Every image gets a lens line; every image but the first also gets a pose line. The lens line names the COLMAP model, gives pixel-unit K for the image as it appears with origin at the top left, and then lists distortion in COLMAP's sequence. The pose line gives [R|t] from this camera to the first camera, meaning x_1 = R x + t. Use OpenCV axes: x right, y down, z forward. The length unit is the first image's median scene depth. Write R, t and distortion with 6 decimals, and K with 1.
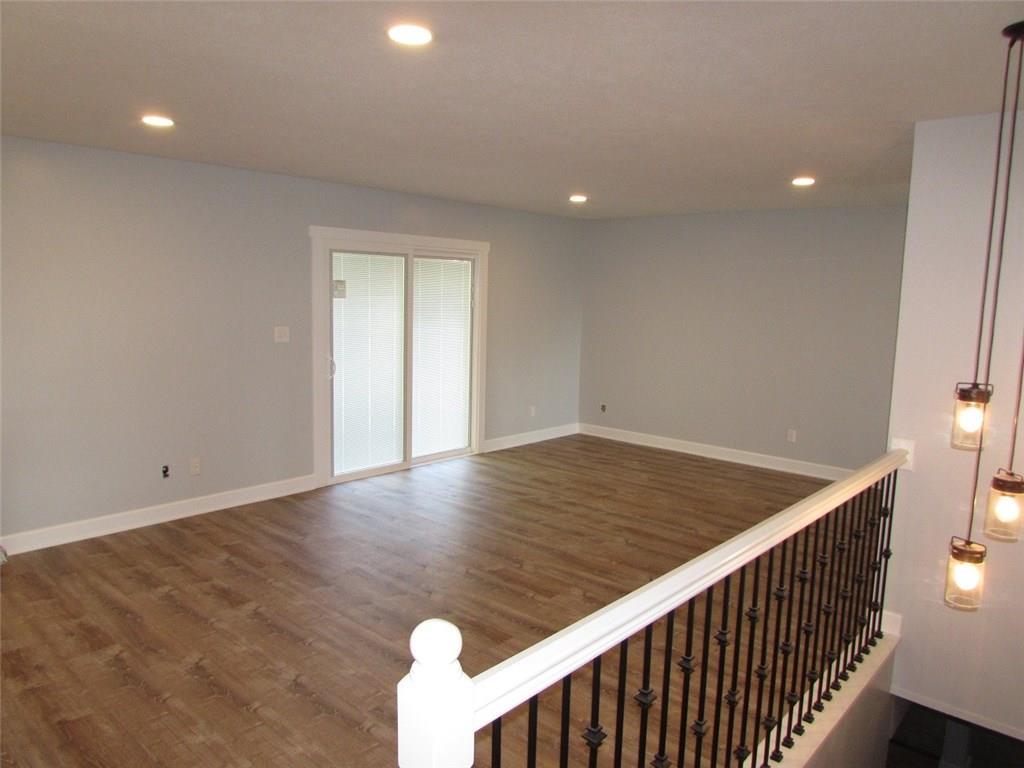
lens RADIAL K [[720.9, 0, 512.0], [0, 720.9, 384.0], [0, 0, 1]] dist [-0.023361, -0.002107]
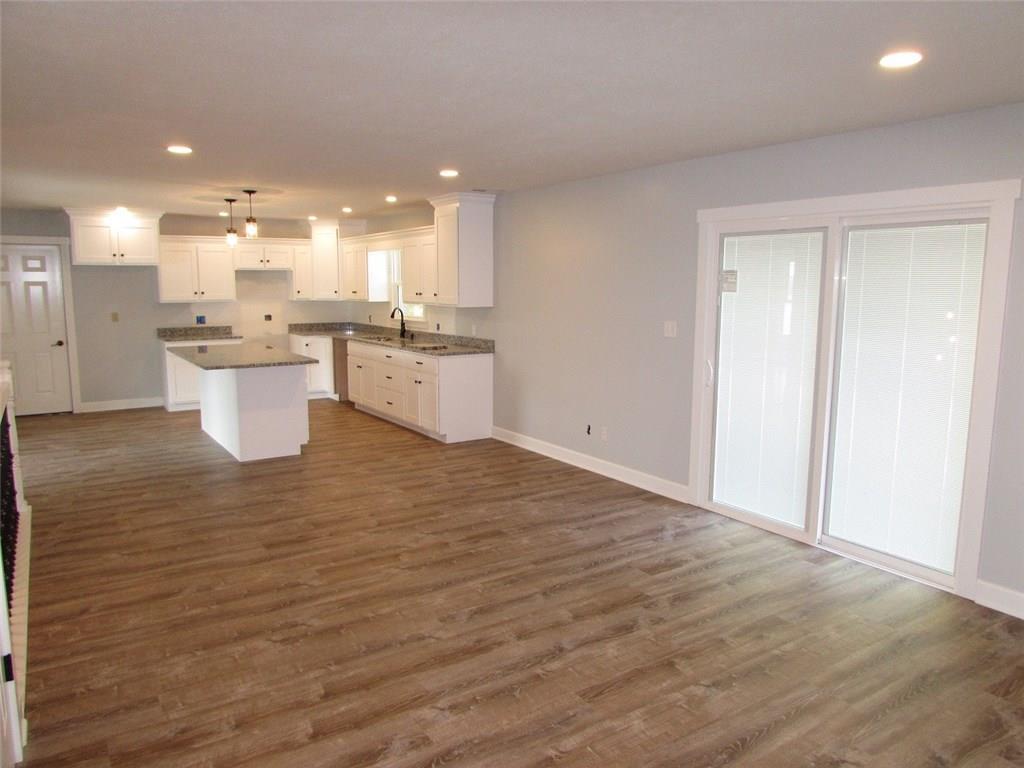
lens RADIAL K [[720.9, 0, 512.0], [0, 720.9, 384.0], [0, 0, 1]] dist [-0.023361, -0.002107]
pose [[-0.256590, 0.114459, -0.959719, 0.659859], [-0.129217, 0.979987, 0.151424, -0.113637], [0.957844, 0.162866, -0.236664, 1.021089]]
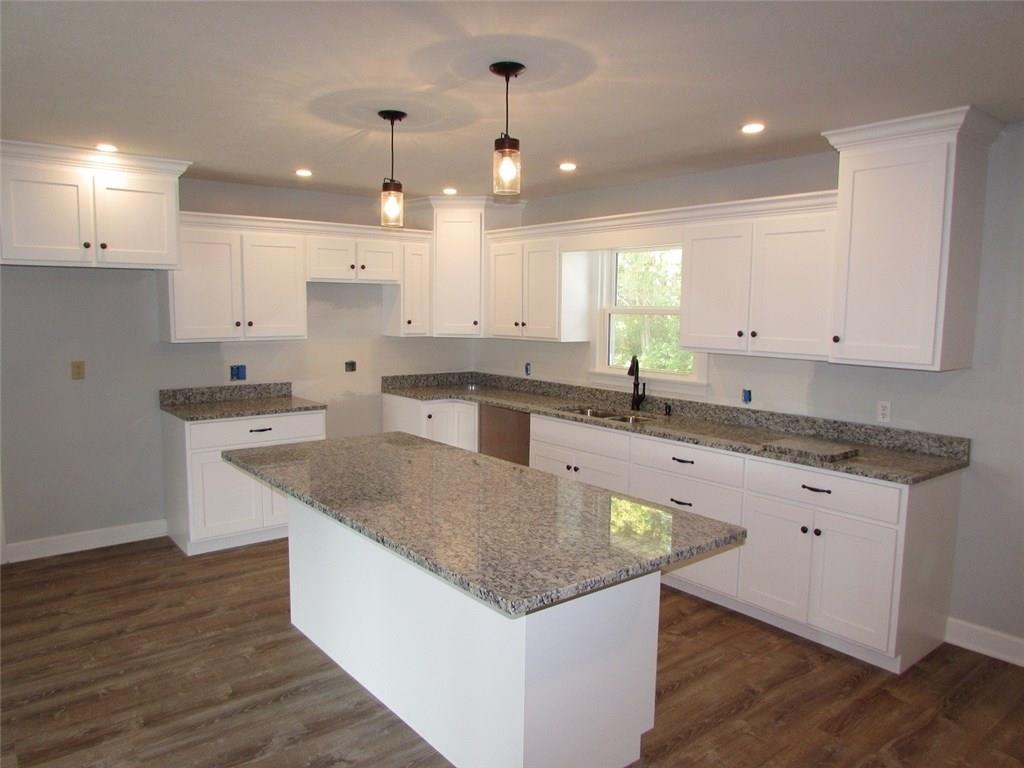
lens RADIAL K [[720.9, 0, 512.0], [0, 720.9, 384.0], [0, 0, 1]] dist [-0.023361, -0.002107]
pose [[-0.161007, 0.085225, -0.983267, 0.048789], [-0.140685, 0.984109, 0.108335, -0.044373], [0.976875, 0.155774, -0.146459, 0.364289]]
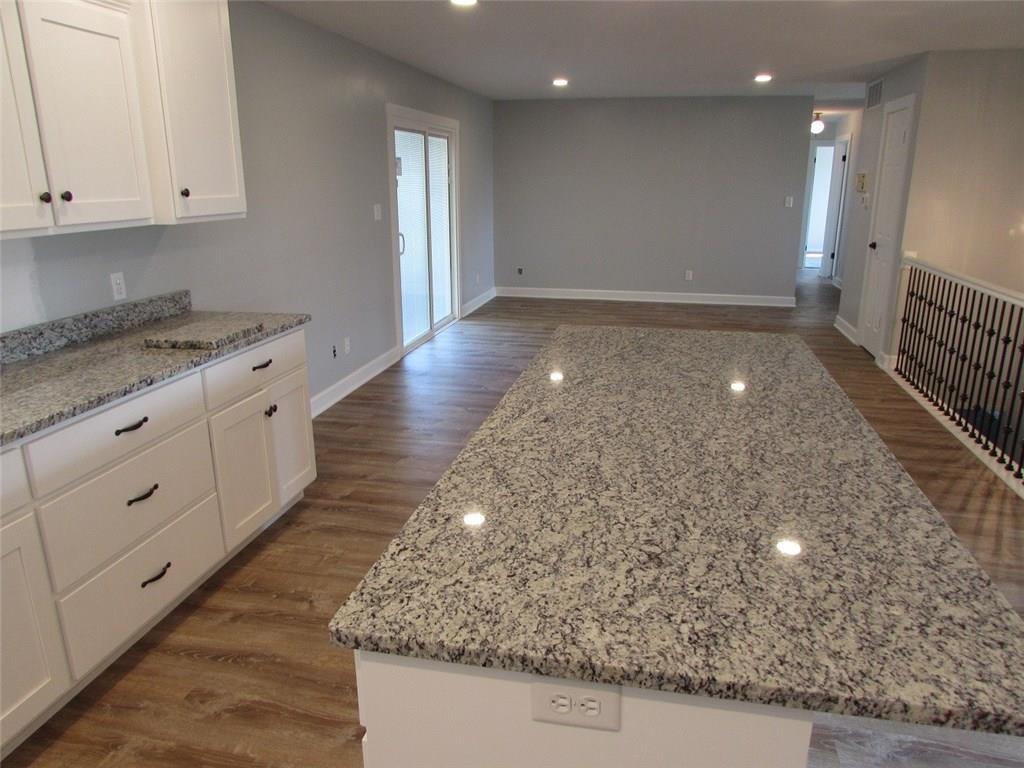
lens RADIAL K [[720.9, 0, 512.0], [0, 720.9, 384.0], [0, 0, 1]] dist [-0.023361, -0.002107]
pose [[0.868937, -0.159921, 0.468373, -0.664337], [0.084088, 0.980302, 0.178712, 0.005240], [-0.487727, -0.115905, 0.865268, -0.014196]]
